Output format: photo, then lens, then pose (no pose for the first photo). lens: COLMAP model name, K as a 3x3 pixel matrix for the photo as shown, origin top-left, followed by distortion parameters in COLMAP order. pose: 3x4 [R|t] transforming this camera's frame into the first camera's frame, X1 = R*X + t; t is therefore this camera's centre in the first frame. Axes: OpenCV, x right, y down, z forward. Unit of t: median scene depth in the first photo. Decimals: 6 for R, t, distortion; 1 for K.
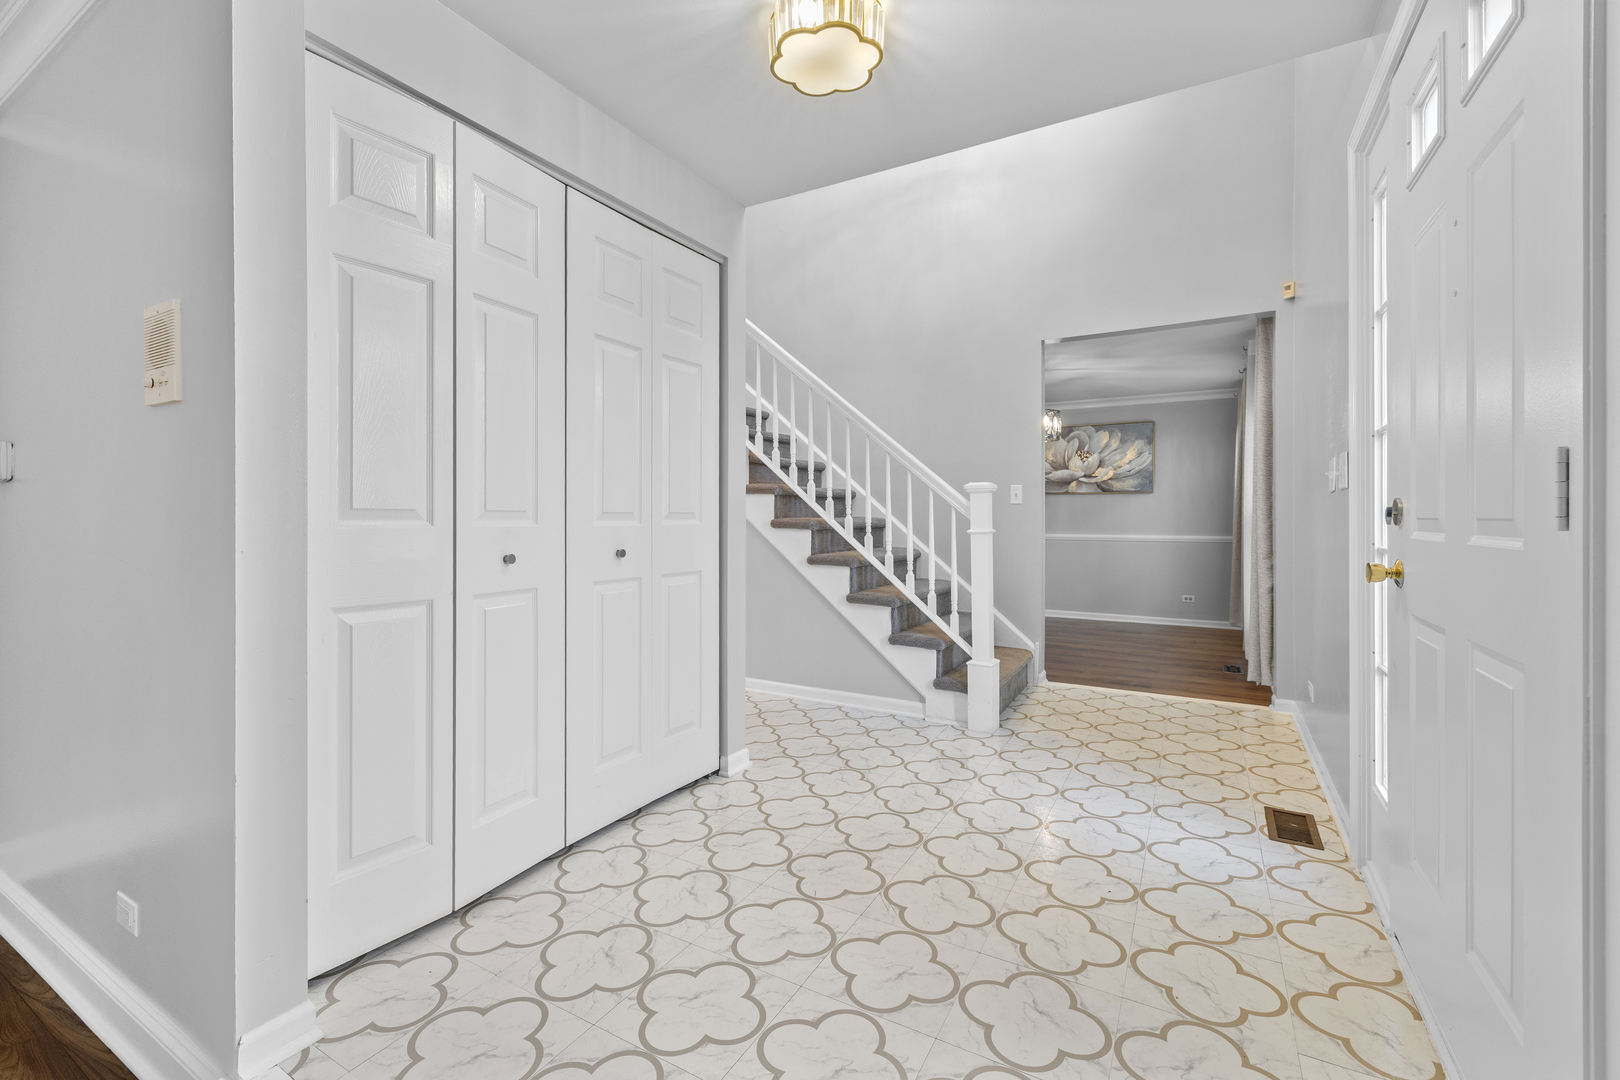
lens RADIAL K [[689.9, 0, 803.1], [0, 689.9, 537.5], [0, 0, 1]] dist [0.003653, 0.001141]
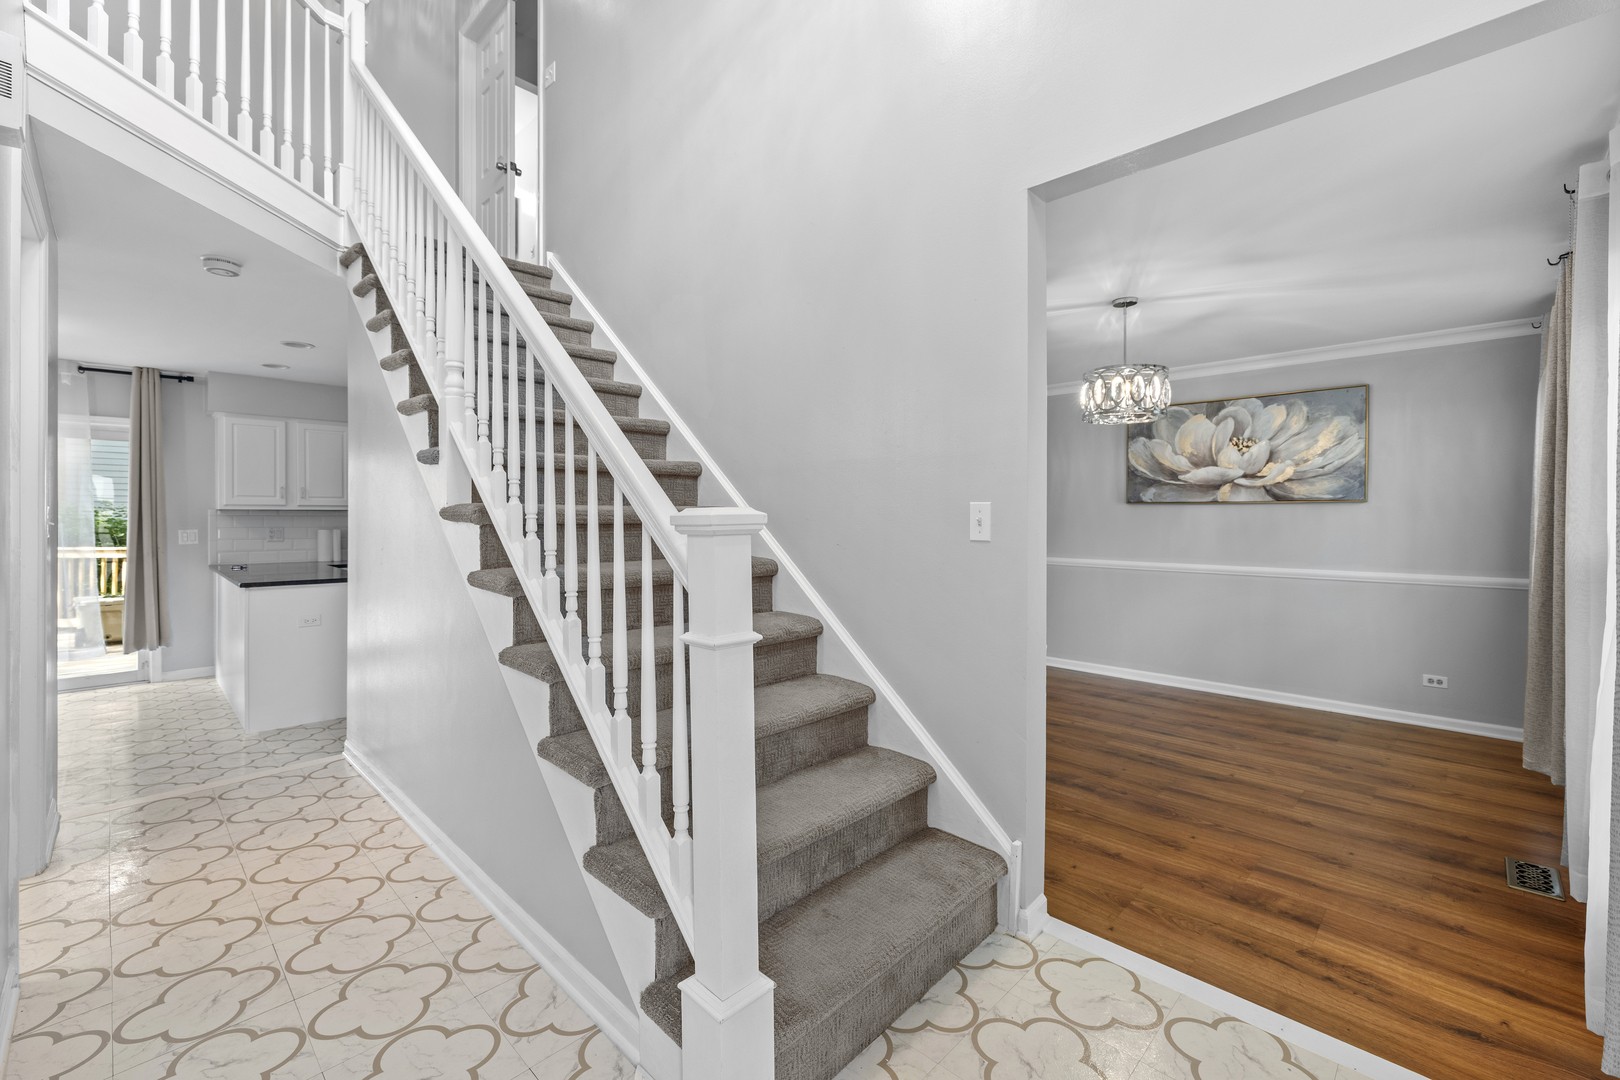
lens RADIAL K [[689.9, 0, 818.4], [0, 689.9, 524.9], [0, 0, 1]] dist [0.003653, 0.001141]
pose [[0.970339, -0.001181, -0.241746, 0.181373], [-0.004451, 0.999731, -0.022749, -0.027676], [0.241708, 0.023150, 0.970073, 0.286640]]
